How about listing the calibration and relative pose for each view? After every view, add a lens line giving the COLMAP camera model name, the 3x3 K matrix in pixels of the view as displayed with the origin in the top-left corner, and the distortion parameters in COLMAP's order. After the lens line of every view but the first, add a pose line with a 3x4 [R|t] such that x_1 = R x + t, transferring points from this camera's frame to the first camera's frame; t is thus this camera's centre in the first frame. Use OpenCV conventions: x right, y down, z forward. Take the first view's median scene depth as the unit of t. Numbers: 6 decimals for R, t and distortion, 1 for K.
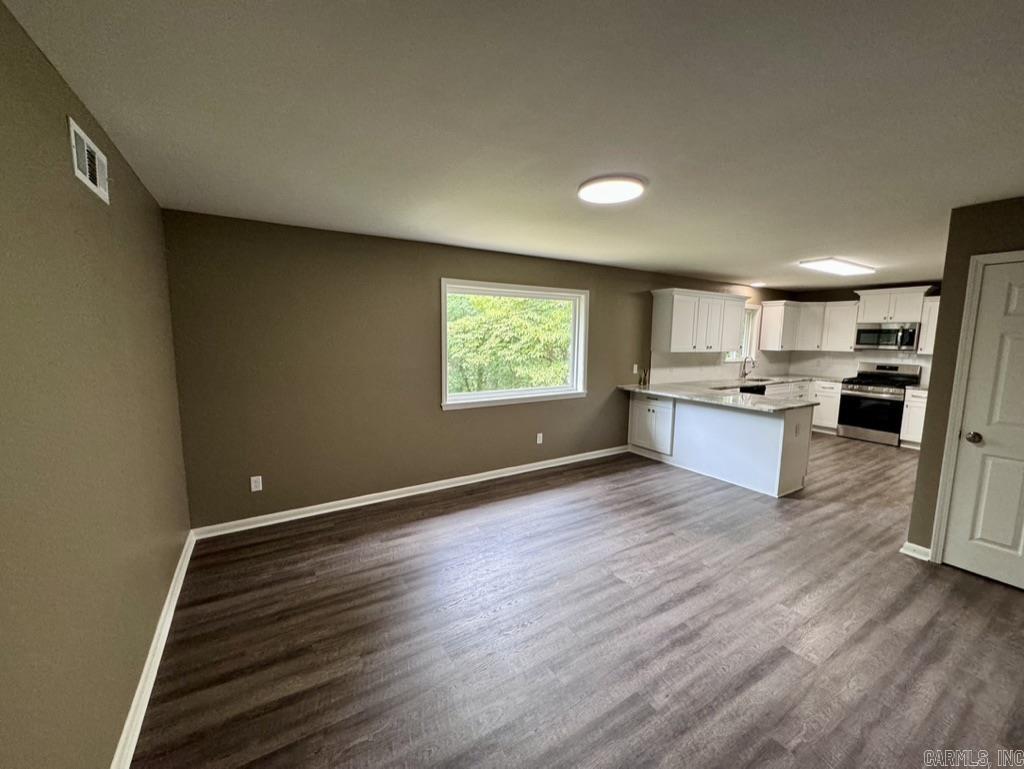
lens RADIAL K [[410.0, 0, 509.3], [0, 410.0, 384.7], [0, 0, 1]] dist [-0.004026, 0.001357]
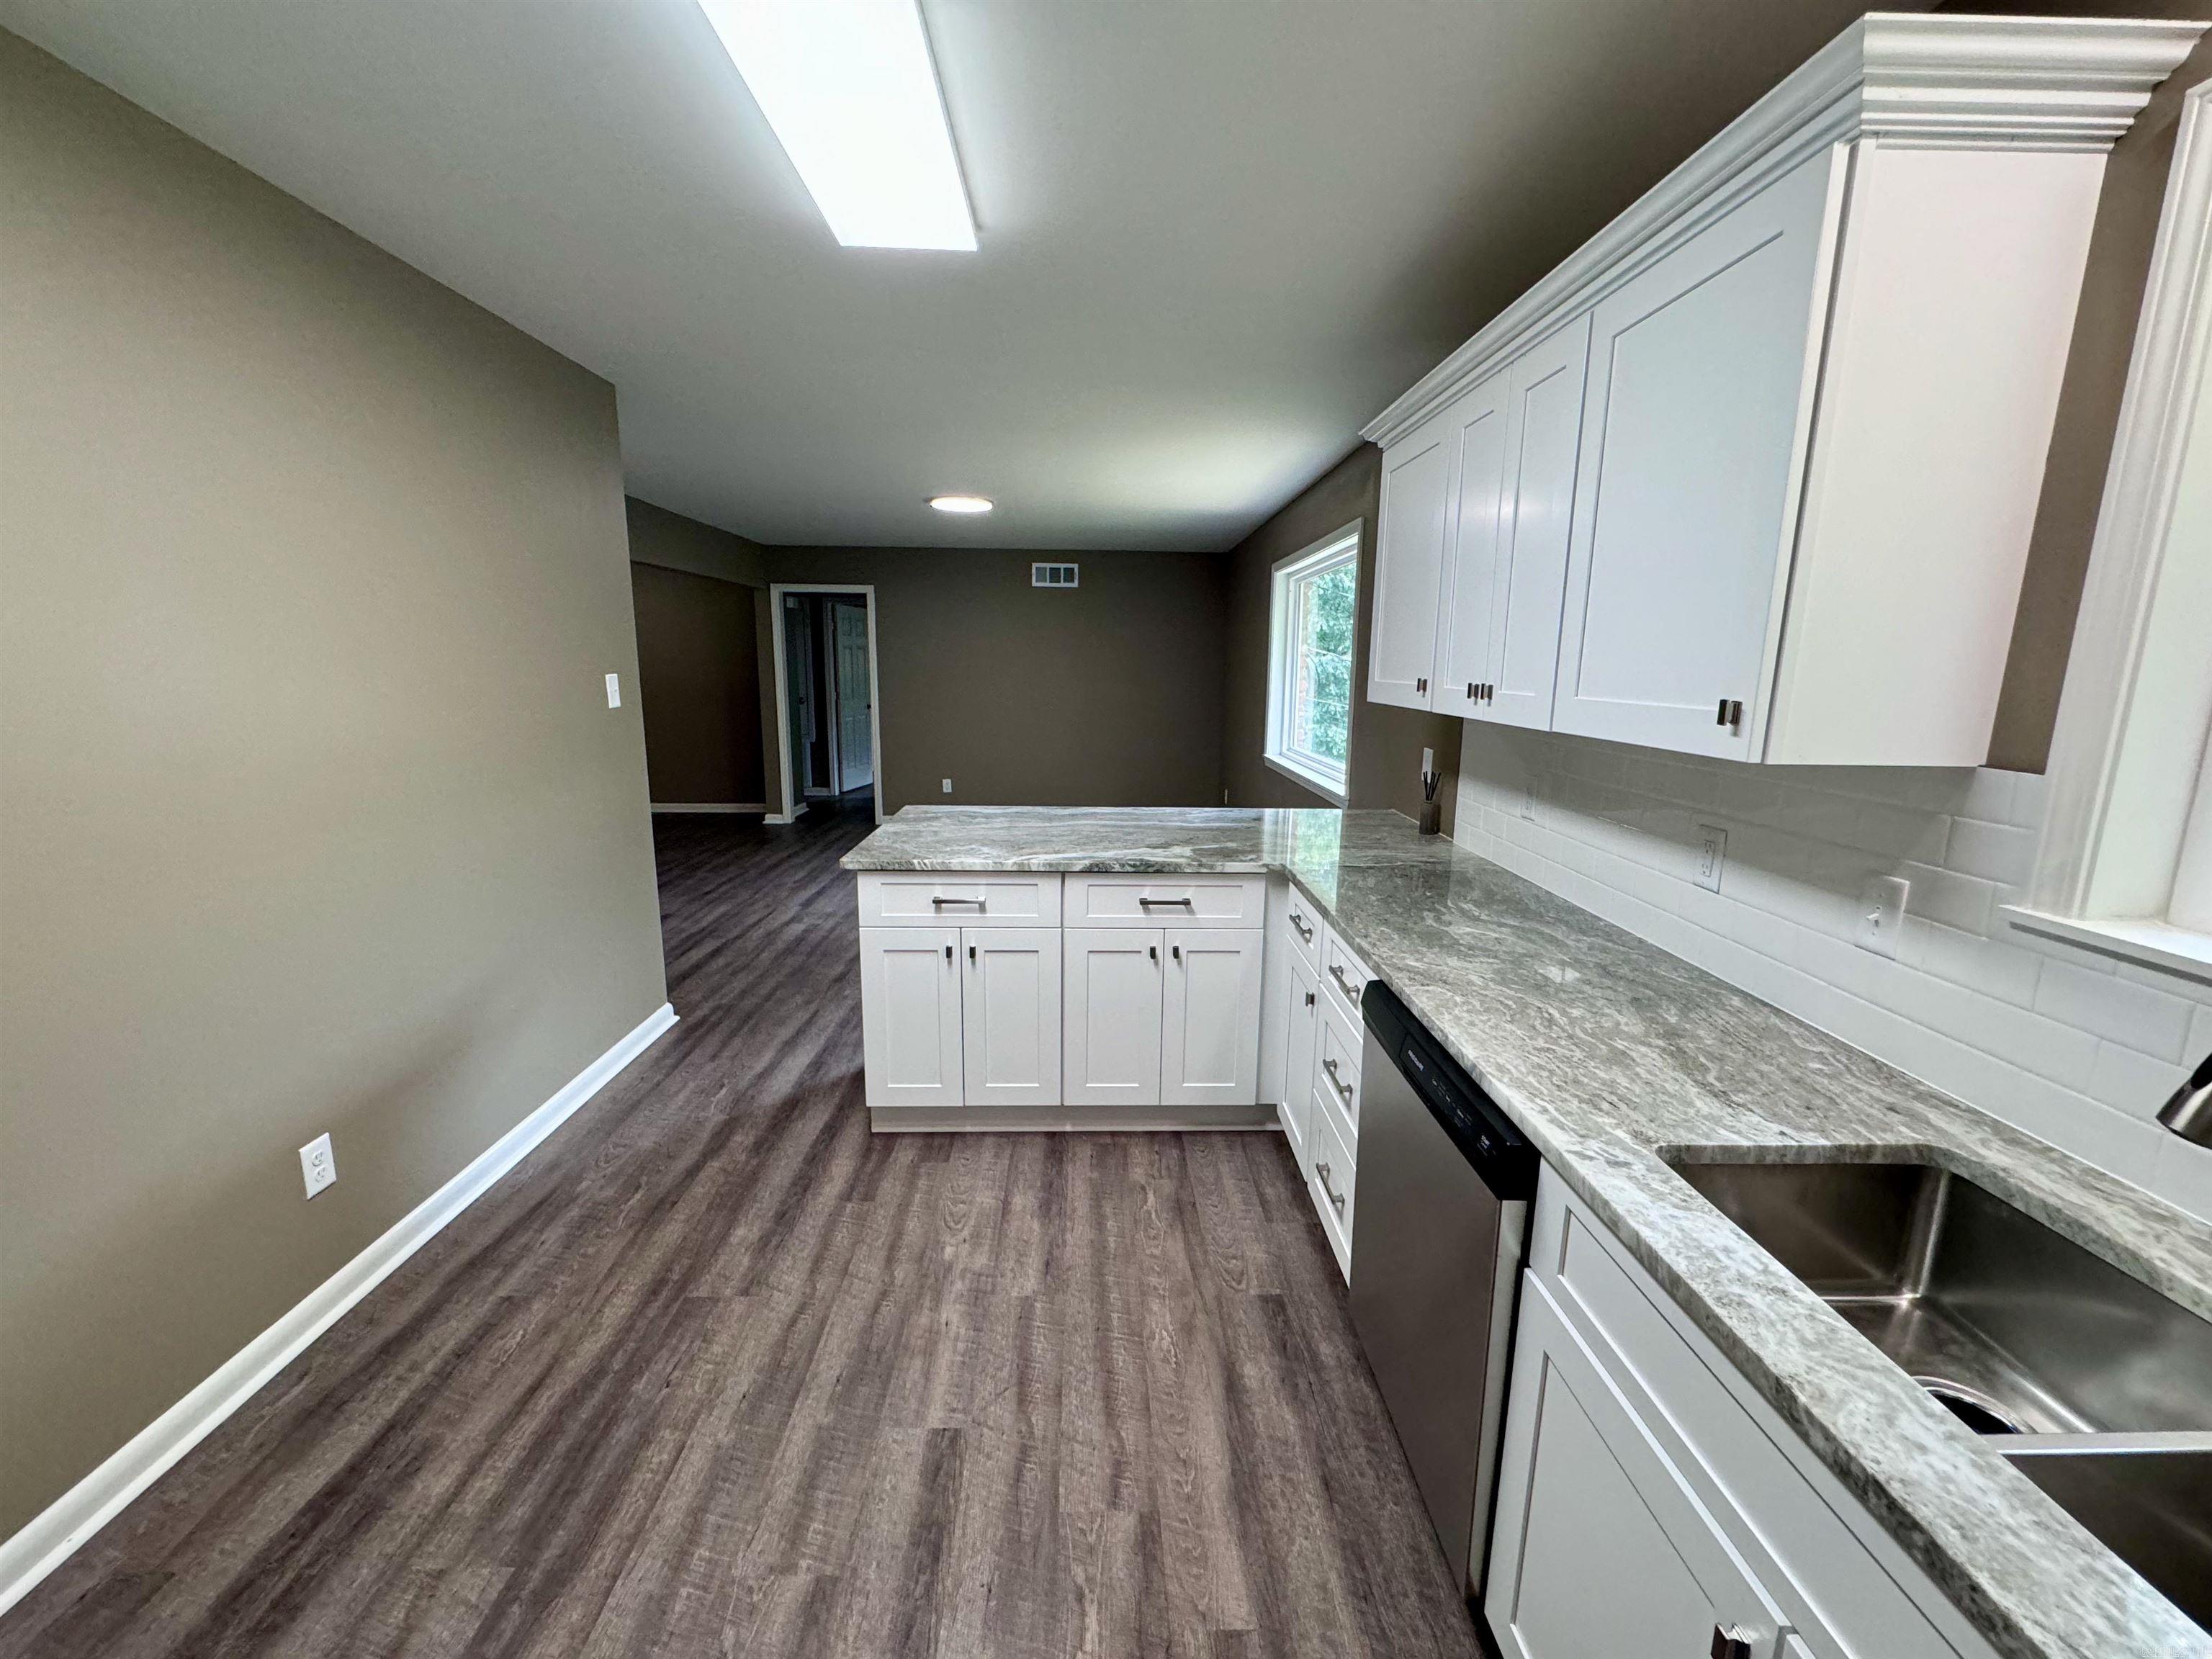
lens RADIAL K [[883.2, 0, 1103.1], [0, 883.2, 822.9], [0, 0, 1]] dist [-0.001412, -0.000542]
pose [[-0.504897, 0.135720, -0.852443, 1.021541], [-0.124742, 0.965722, 0.227640, -0.120973], [0.854118, 0.221271, -0.470660, 1.237546]]
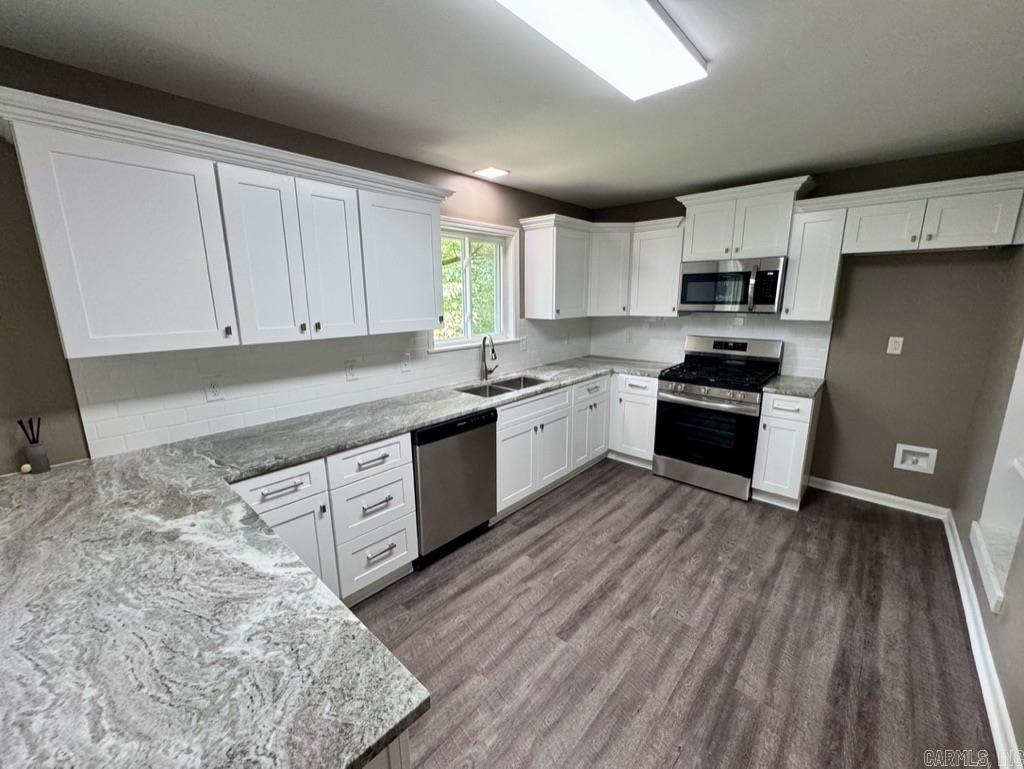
lens RADIAL K [[410.0, 0, 509.6], [0, 410.0, 383.7], [0, 0, 1]] dist [-0.004026, 0.001357]
pose [[0.961473, -0.079826, 0.263054, 0.656651], [0.055380, 0.993537, 0.099084, -0.081012], [-0.269263, -0.080698, 0.959680, 0.732174]]
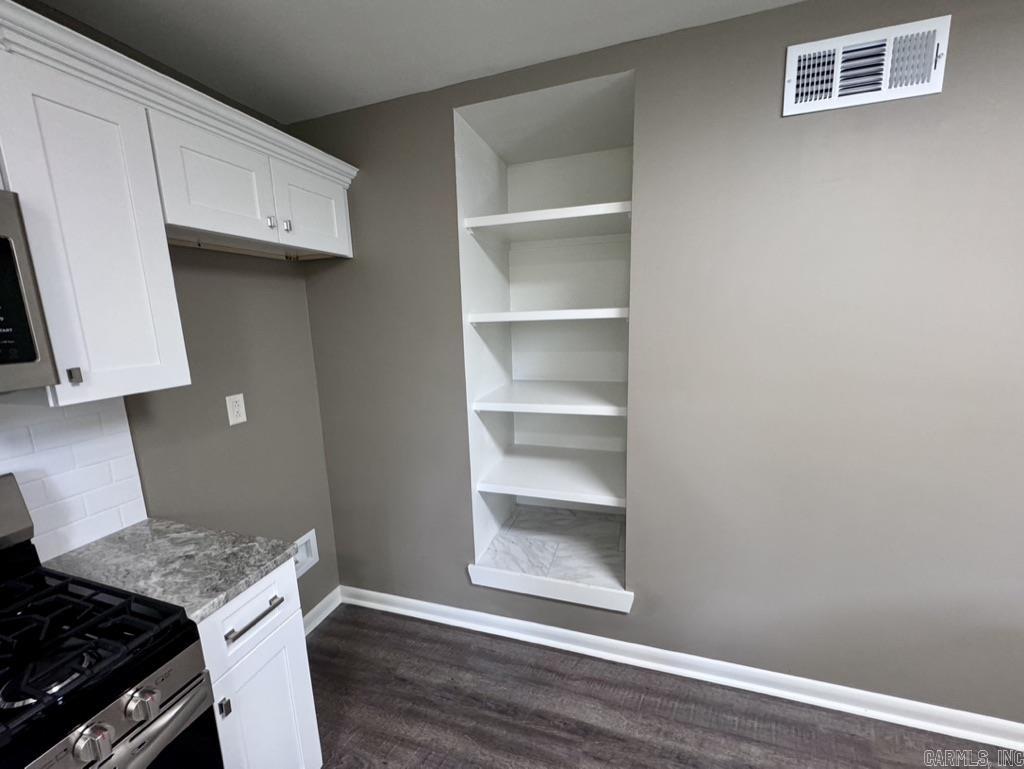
lens RADIAL K [[410.0, 0, 510.4], [0, 410.0, 381.1], [0, 0, 1]] dist [-0.004026, 0.001357]
pose [[-0.646107, -0.115355, 0.754480, 0.947160], [0.123485, 0.959691, 0.252479, -0.126930], [-0.753192, 0.256295, -0.605818, 1.179948]]
